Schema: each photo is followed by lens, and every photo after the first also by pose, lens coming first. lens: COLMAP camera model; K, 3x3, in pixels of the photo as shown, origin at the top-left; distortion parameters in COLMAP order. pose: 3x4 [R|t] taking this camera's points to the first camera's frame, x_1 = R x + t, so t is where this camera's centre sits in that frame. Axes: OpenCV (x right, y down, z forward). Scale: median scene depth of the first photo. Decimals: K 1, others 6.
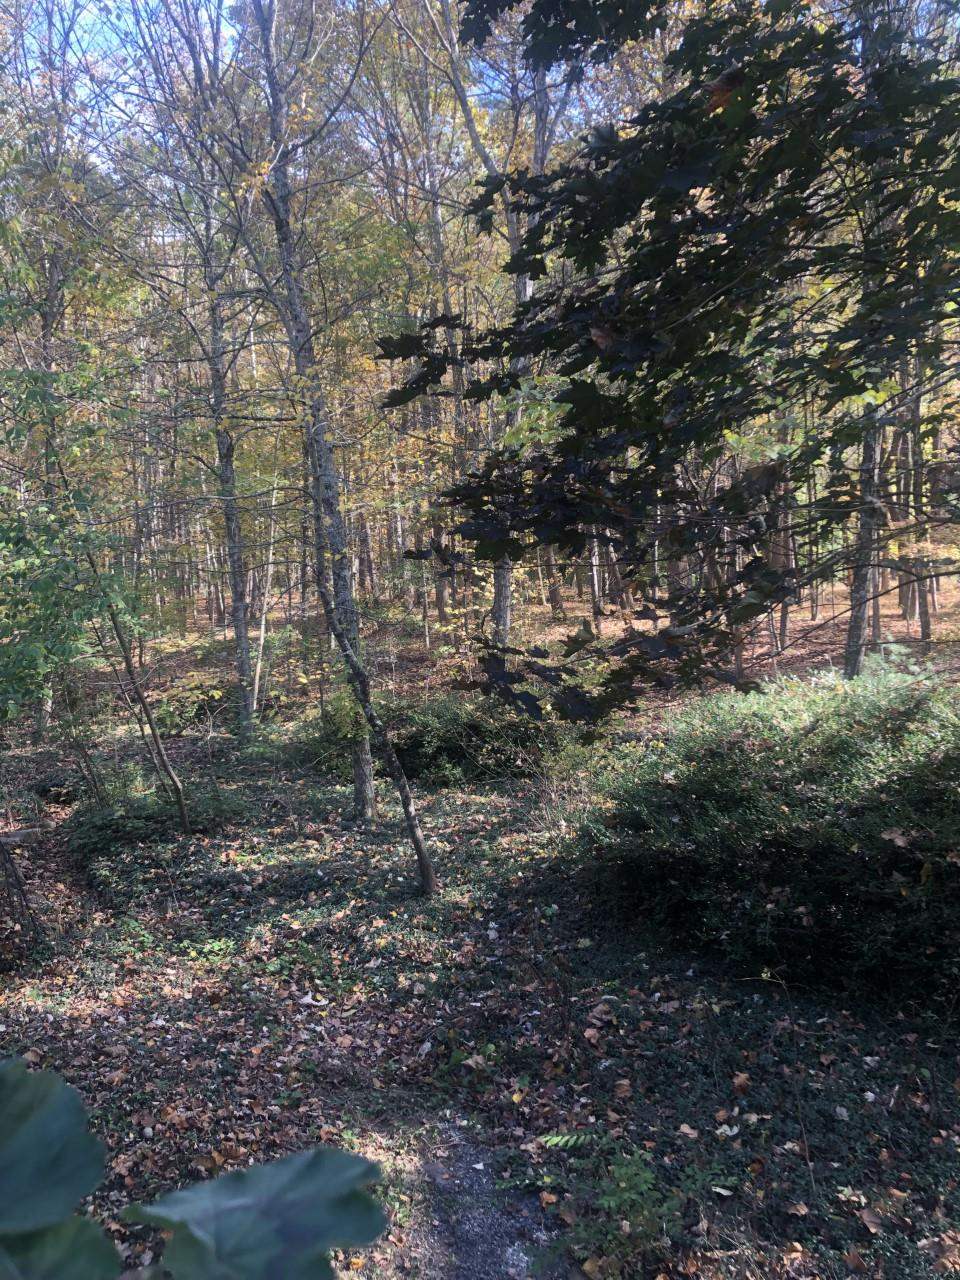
lens RADIAL K [[1055.9, 0, 477.1], [0, 1055.9, 640.2], [0, 0, 1]] dist [0.057132, -0.021300]
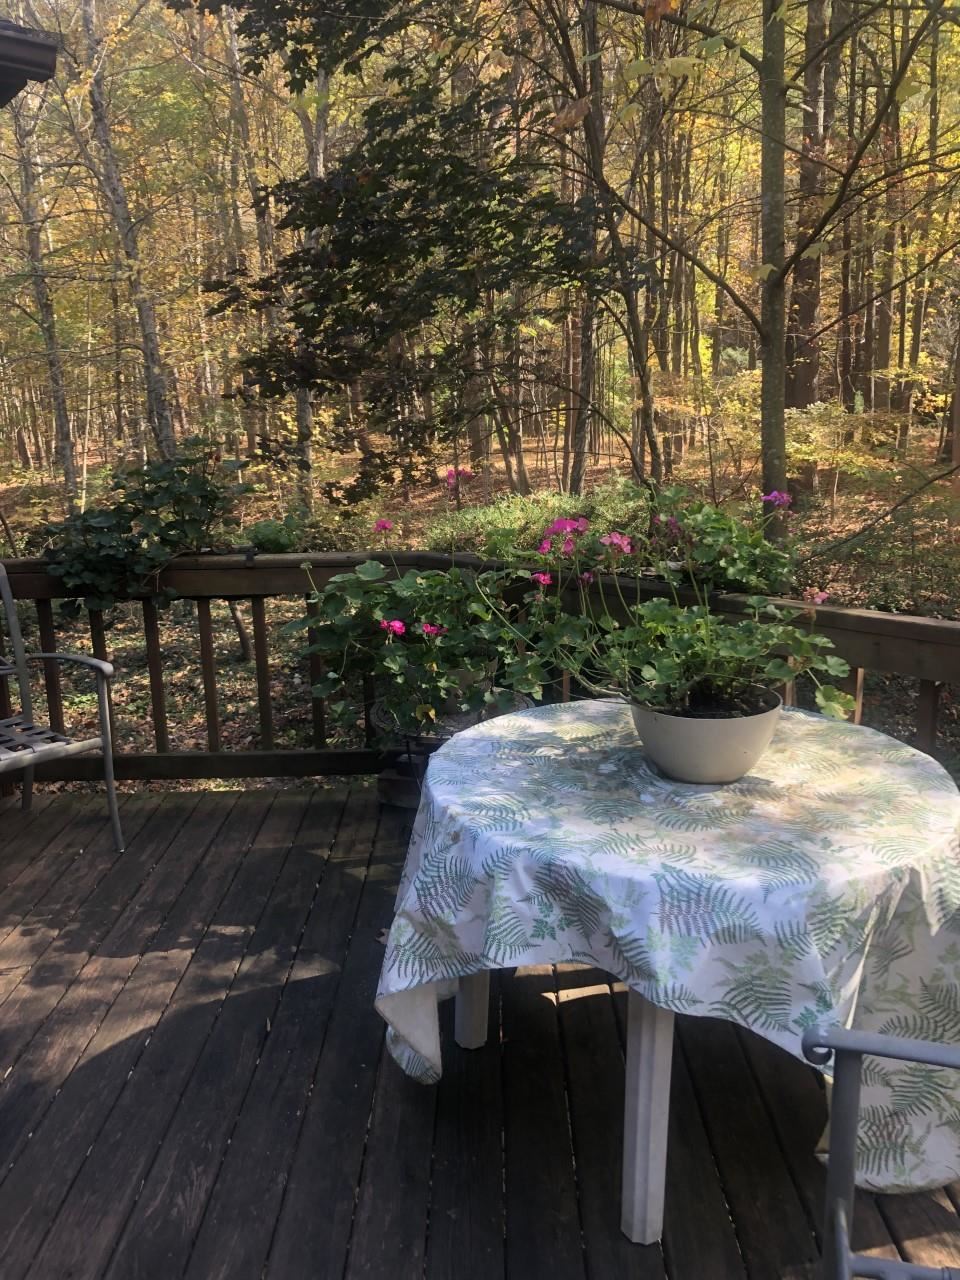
lens RADIAL K [[1055.9, 0, 485.8], [0, 1055.9, 642.9], [0, 0, 1]] dist [0.057132, -0.021300]
pose [[0.984420, -0.028999, 0.173423, 0.019377], [0.004299, 0.989981, 0.141134, 0.034636], [-0.175778, -0.138190, 0.974682, -0.367873]]
